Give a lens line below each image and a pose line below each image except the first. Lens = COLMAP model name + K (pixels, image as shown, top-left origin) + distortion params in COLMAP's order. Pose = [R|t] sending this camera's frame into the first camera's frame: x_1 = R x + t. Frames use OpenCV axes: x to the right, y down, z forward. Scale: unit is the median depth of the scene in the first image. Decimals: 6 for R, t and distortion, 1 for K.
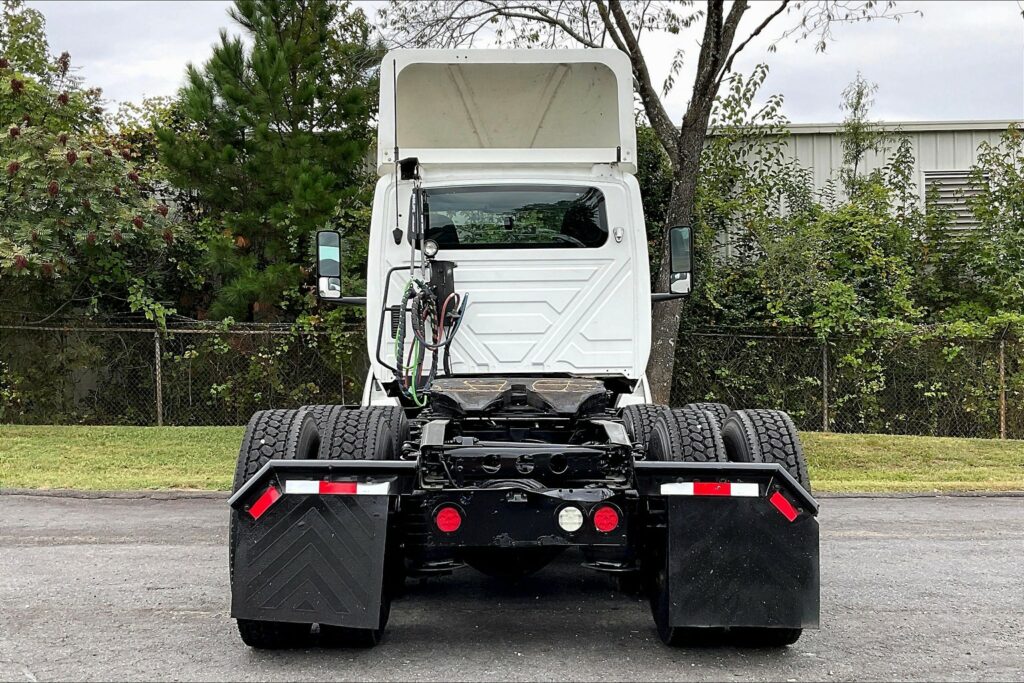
lens RADIAL K [[1194.4, 0, 525.5], [0, 1194.4, 355.9], [0, 0, 1]] dist [0.121774, -0.294386]
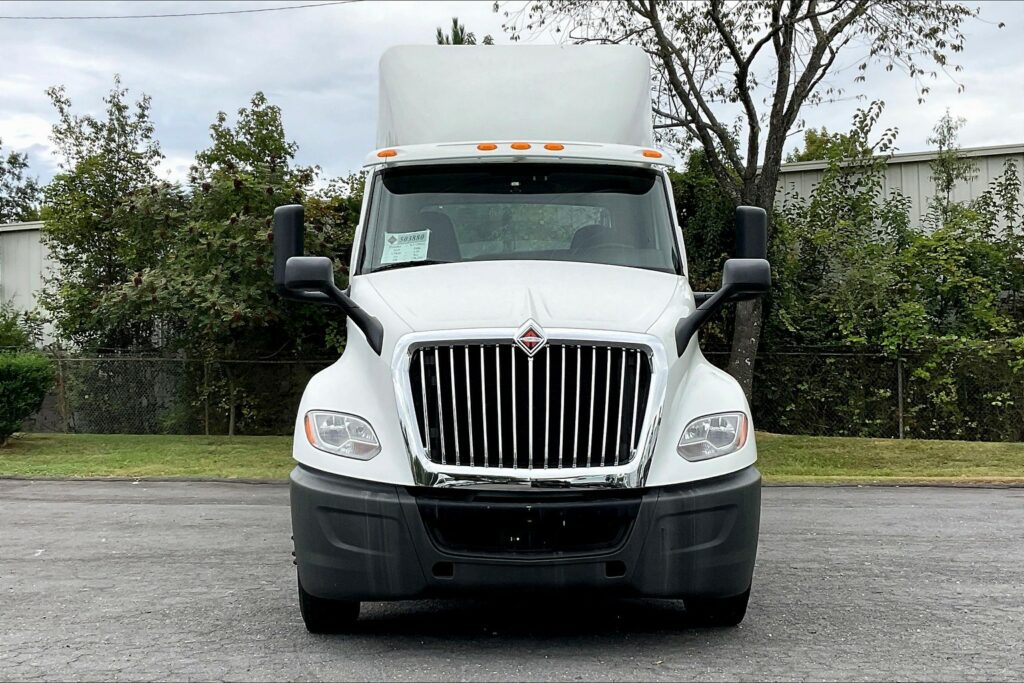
lens RADIAL K [[1332.5, 0, 498.5], [0, 1332.5, 339.5], [0, 0, 1]] dist [0.060994, -0.004610]
pose [[0.954180, -0.028294, -0.297892, 0.566430], [0.022584, 0.999490, -0.022593, -0.019012], [0.298379, 0.014830, 0.954332, -0.638110]]
